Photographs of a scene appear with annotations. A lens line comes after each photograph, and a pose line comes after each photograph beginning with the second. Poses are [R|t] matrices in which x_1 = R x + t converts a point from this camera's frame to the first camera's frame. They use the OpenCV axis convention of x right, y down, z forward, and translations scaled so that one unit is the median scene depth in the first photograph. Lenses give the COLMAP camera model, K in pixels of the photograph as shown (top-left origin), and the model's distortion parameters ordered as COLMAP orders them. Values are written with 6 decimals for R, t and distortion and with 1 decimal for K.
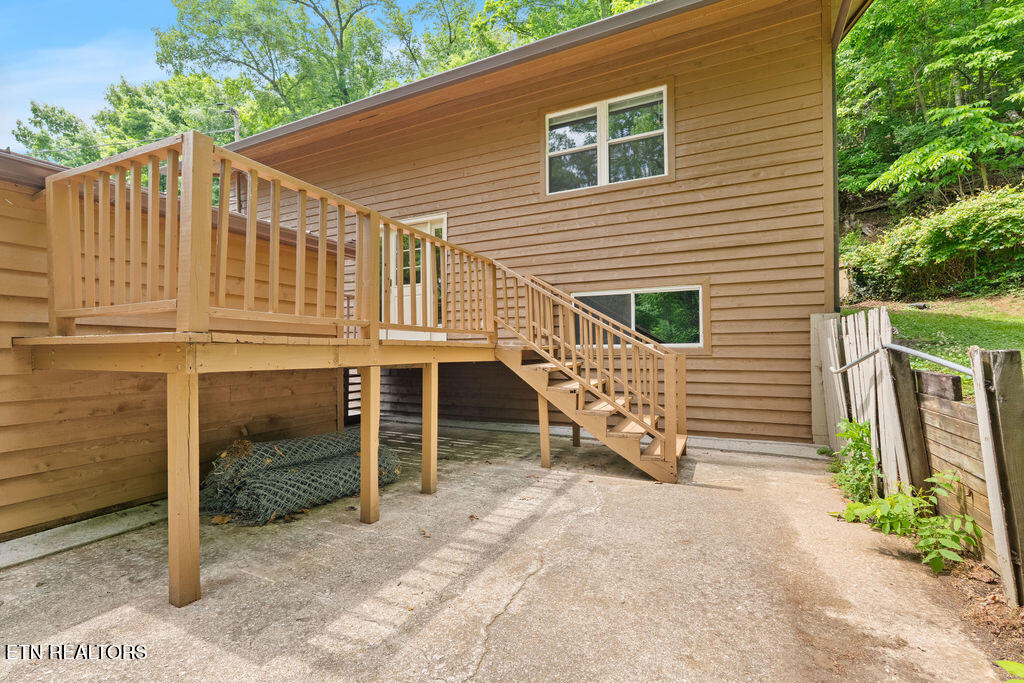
lens RADIAL K [[439.7, 0, 512.0], [0, 439.7, 341.5], [0, 0, 1]] dist [-0.001329, -0.000355]
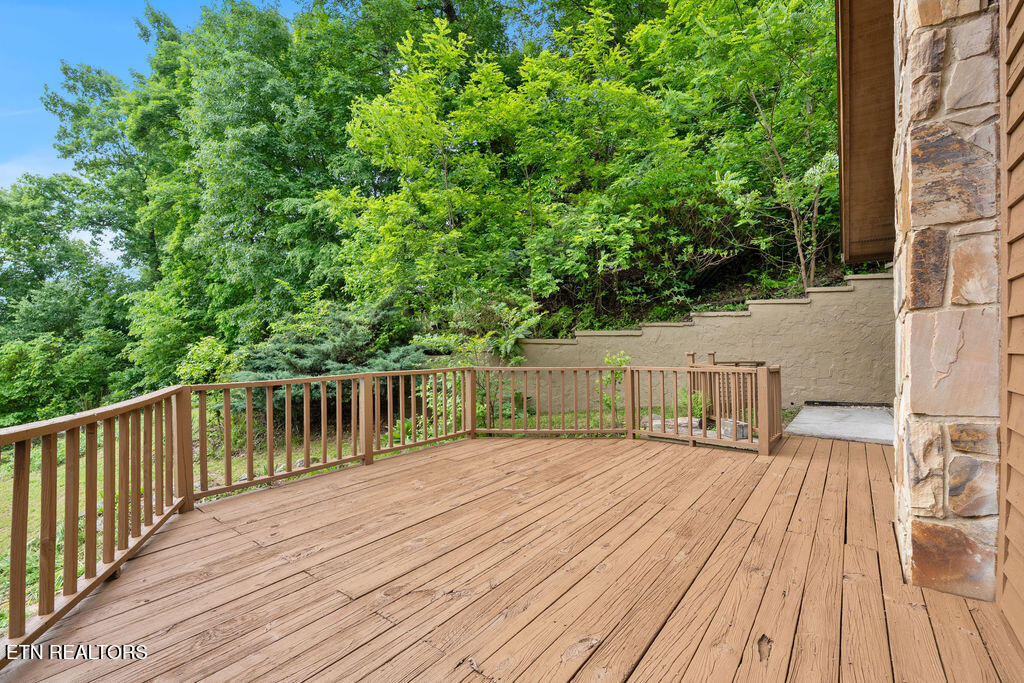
lens RADIAL K [[439.7, 0, 512.0], [0, 439.7, 341.5], [0, 0, 1]] dist [-0.001329, -0.000355]
pose [[0.972448, -0.008027, -0.232983, -0.904070], [0.008812, 0.999958, 0.002328, -0.291370], [0.232954, -0.004317, 0.972478, 2.408951]]
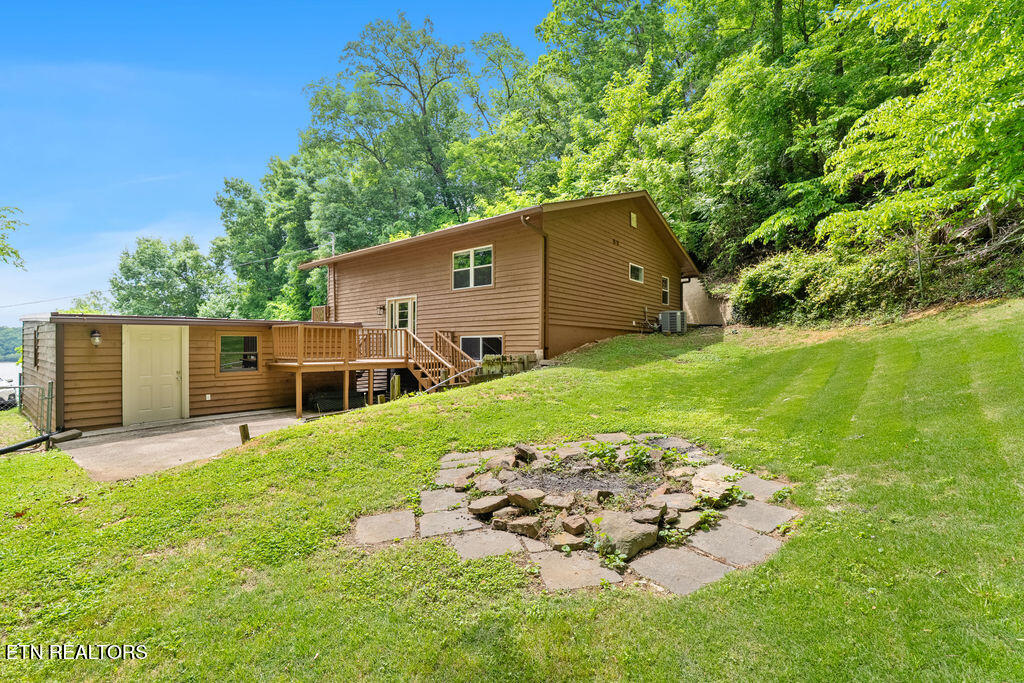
lens RADIAL K [[439.7, 0, 512.0], [0, 439.7, 341.5], [0, 0, 1]] dist [-0.001329, -0.000355]
pose [[0.972638, 0.000435, -0.232325, 0.854695], [0.001160, 0.999977, 0.006731, -0.094454], [0.232322, -0.006817, 0.972615, -1.016039]]
